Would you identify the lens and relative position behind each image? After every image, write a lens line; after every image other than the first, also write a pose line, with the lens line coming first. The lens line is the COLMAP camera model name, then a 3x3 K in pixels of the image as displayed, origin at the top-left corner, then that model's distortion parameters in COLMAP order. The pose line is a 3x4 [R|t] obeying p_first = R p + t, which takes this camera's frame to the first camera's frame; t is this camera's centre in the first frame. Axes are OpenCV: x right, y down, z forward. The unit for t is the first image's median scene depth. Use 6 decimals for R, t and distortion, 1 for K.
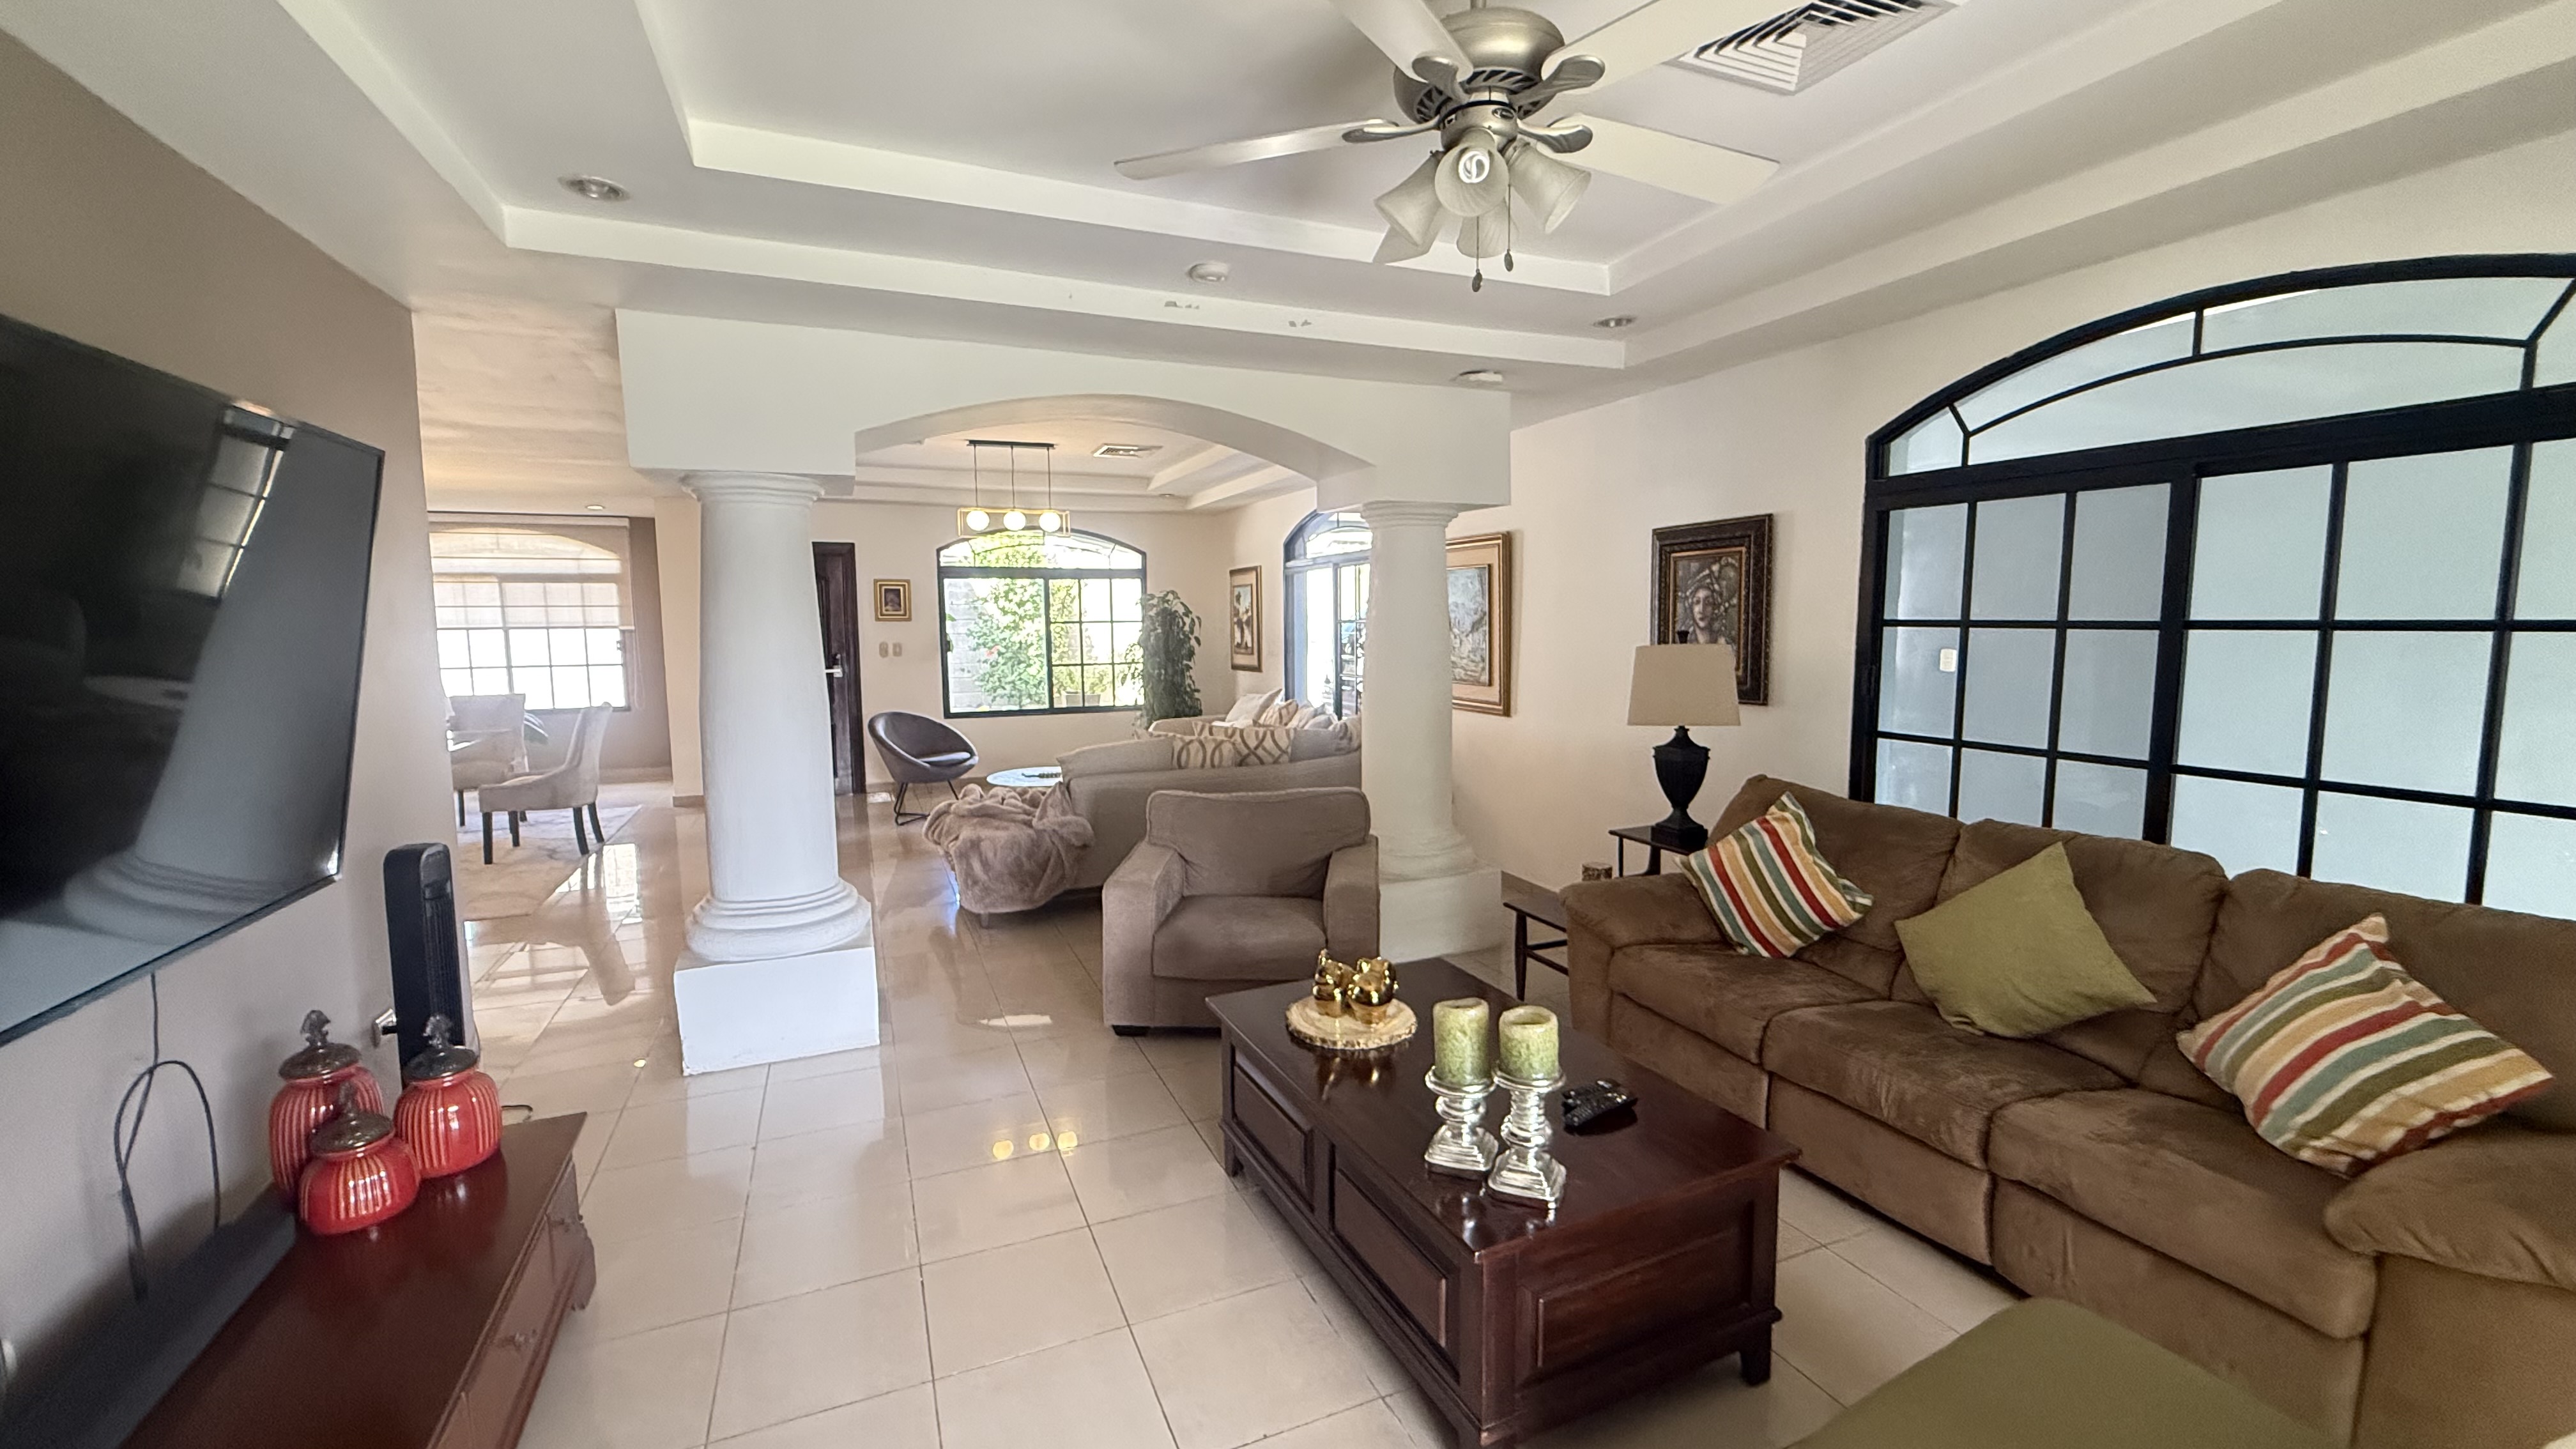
lens RADIAL K [[1012.7, 0, 1283.2], [0, 1012.7, 718.3], [0, 0, 1]] dist [-0.000055, -0.000128]
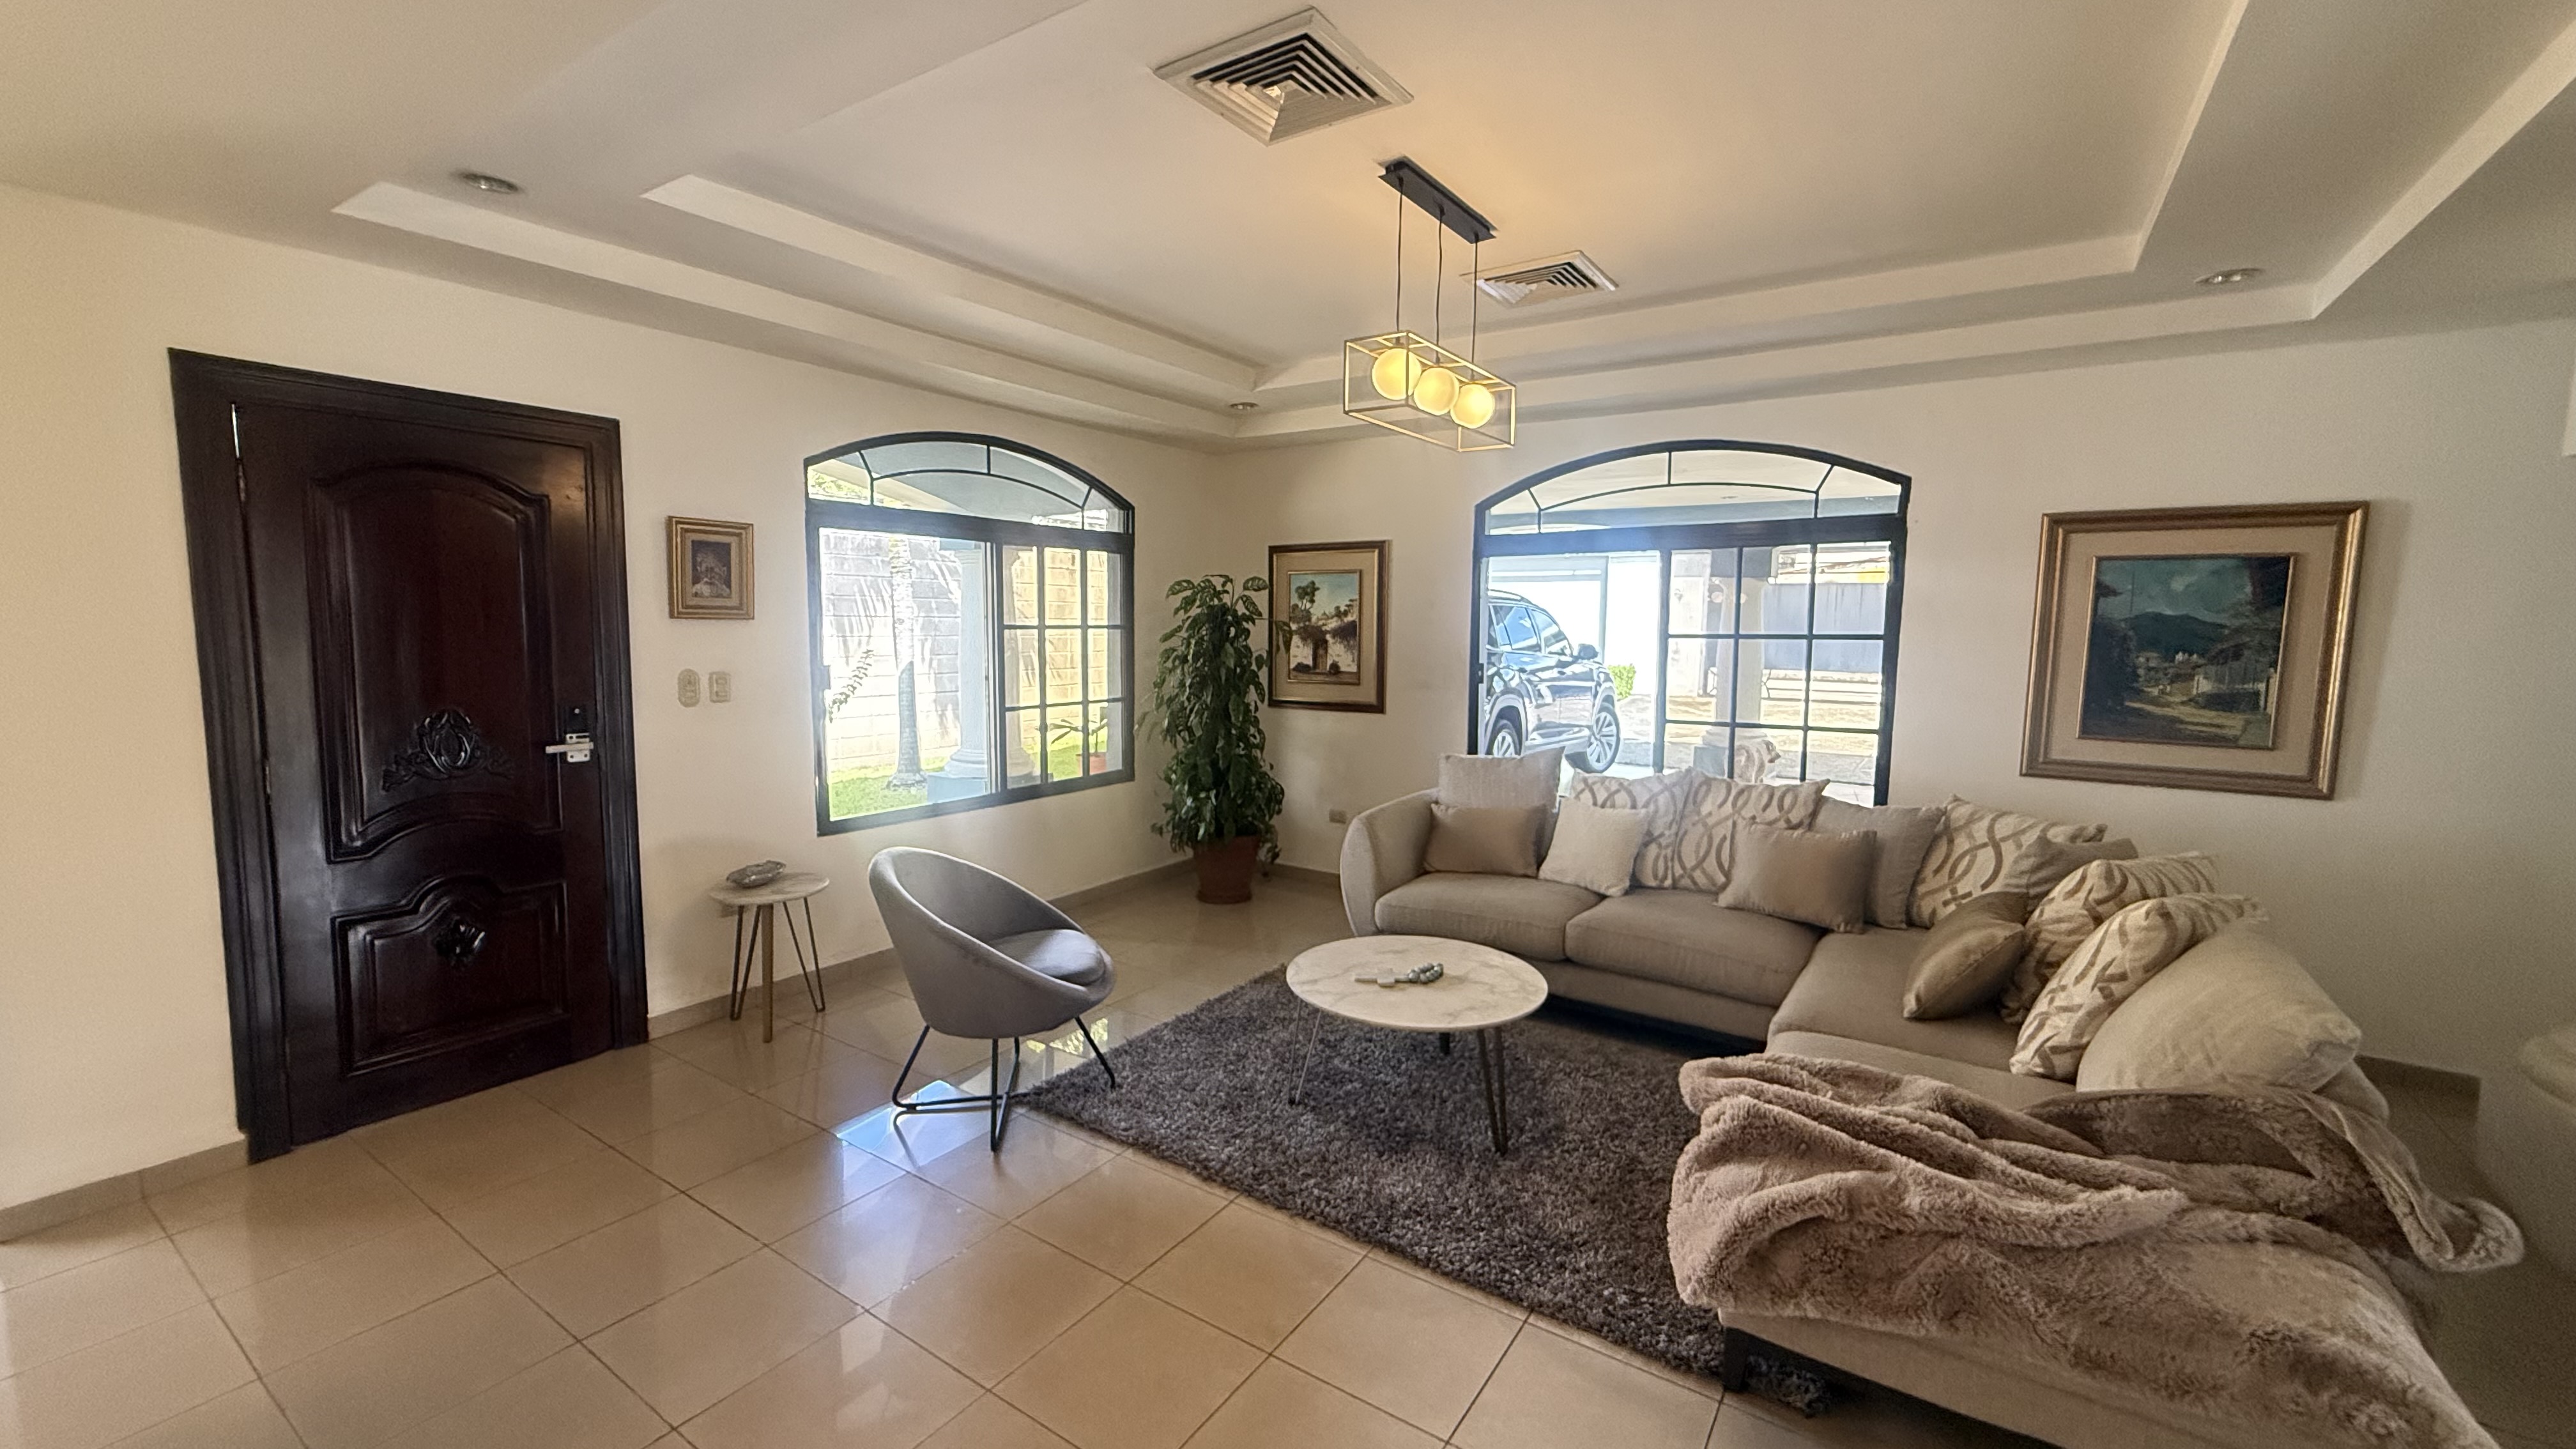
lens RADIAL K [[1012.7, 0, 1286.9], [0, 1012.7, 718.3], [0, 0, 1]] dist [-0.000055, -0.000128]
pose [[0.851075, -0.032520, 0.524037, -0.379053], [0.035111, 0.999371, 0.004994, -0.046188], [-0.523870, 0.014149, 0.851681, 0.489578]]
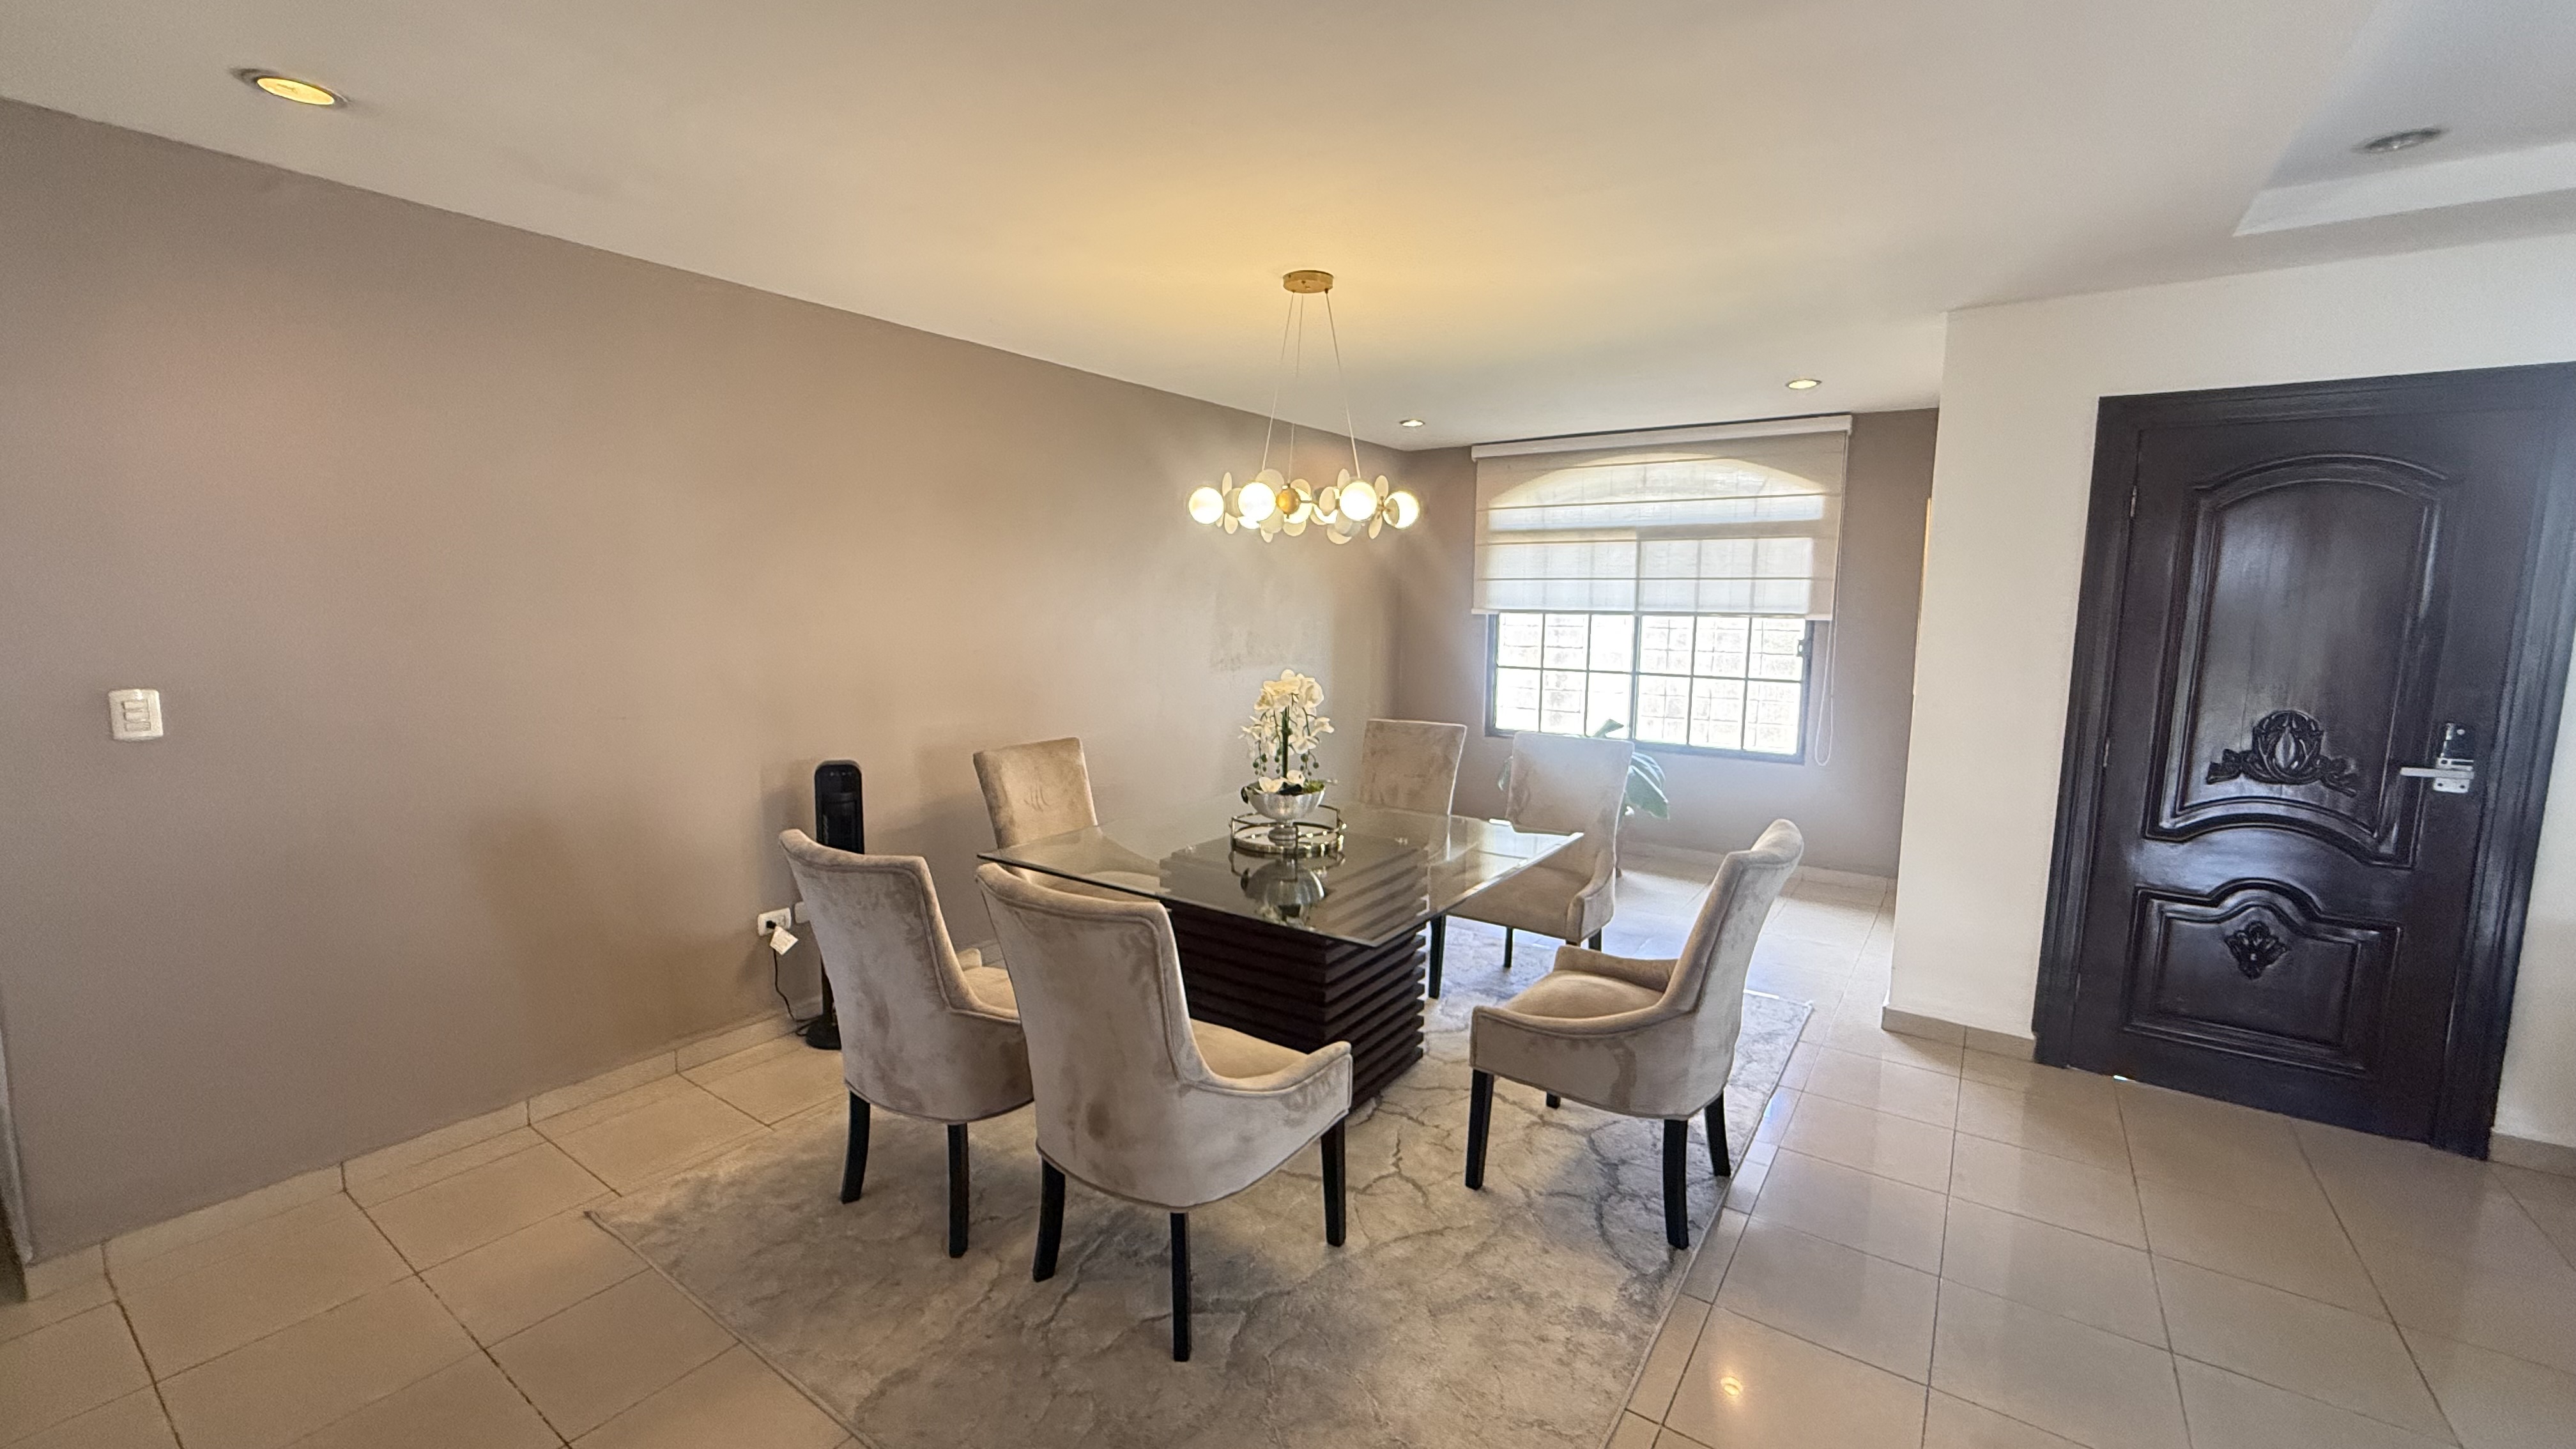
lens RADIAL K [[1012.7, 0, 1279.1], [0, 1012.7, 726.8], [0, 0, 1]] dist [-0.000055, -0.000128]
pose [[0.515090, 0.119800, -0.848723, -0.334332], [-0.097738, 0.991935, 0.080698, -0.047240], [0.851546, 0.041386, 0.522645, 0.476653]]
